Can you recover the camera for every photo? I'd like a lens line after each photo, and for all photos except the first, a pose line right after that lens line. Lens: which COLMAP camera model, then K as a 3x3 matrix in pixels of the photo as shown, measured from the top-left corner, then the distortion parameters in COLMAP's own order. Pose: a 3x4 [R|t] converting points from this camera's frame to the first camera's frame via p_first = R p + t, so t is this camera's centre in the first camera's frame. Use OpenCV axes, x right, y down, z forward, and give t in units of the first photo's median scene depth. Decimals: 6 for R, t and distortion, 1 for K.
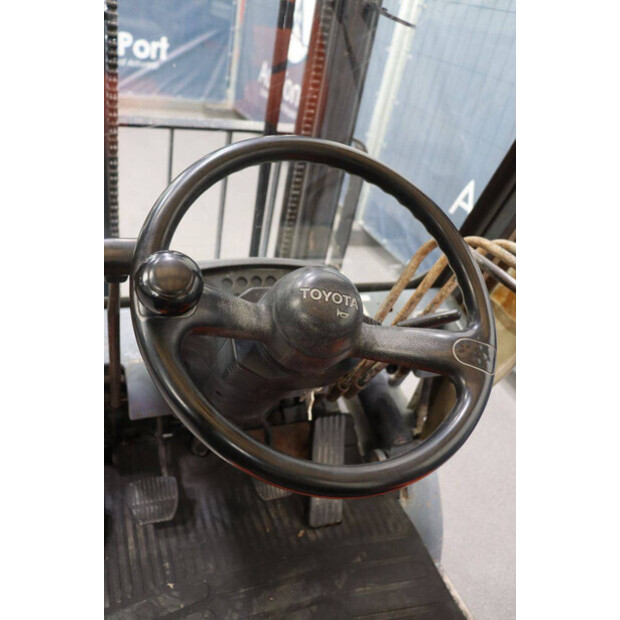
lens RADIAL K [[522.7, 0, 310.0], [0, 522.7, 310.0], [0, 0, 1]] dist [-0.168126, 0.159751]
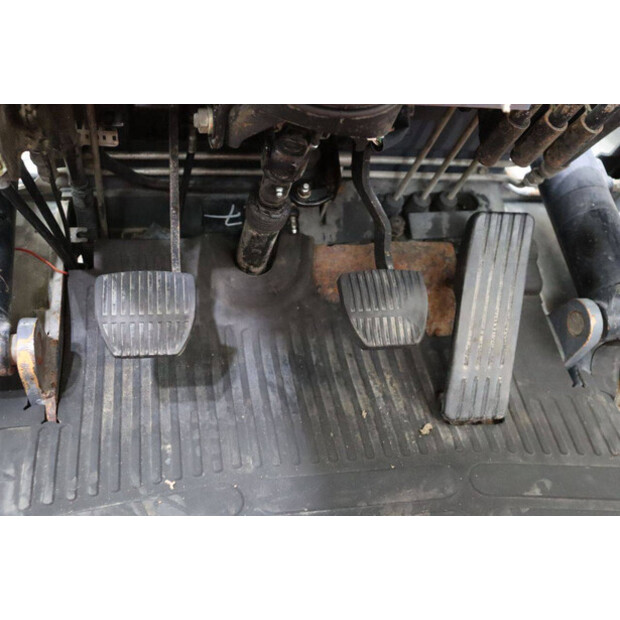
lens RADIAL K [[675.8, 0, 310.0], [0, 675.8, 310.0], [0, 0, 1]] dist [-0.055154, 0.042224]
pose [[0.983113, 0.097841, -0.154651, -0.040509], [-0.073785, 0.985267, 0.154287, 0.223127], [0.167468, -0.140271, 0.975848, 0.326173]]
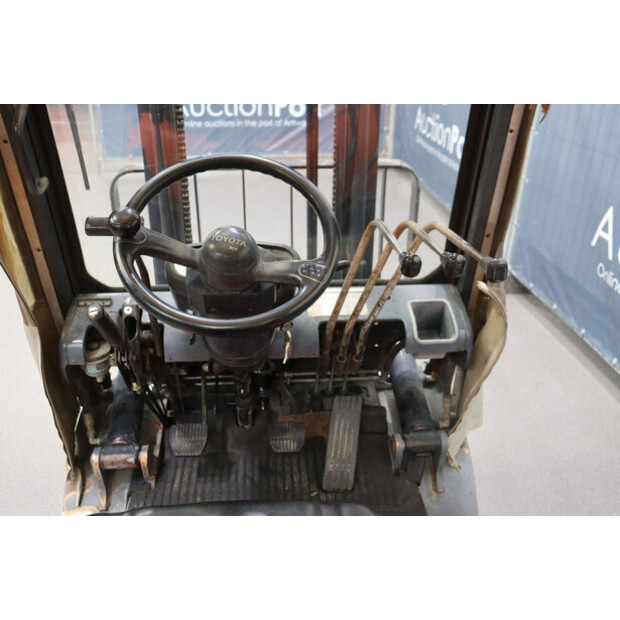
lens RADIAL K [[618.3, 0, 310.0], [0, 618.3, 310.0], [0, 0, 1]] dist [-0.066080, 0.014985]
pose [[0.942436, -0.020216, -0.333774, 0.447682], [-0.027968, 0.989908, -0.138926, 0.222464], [0.333214, 0.140264, 0.932360, -0.356740]]
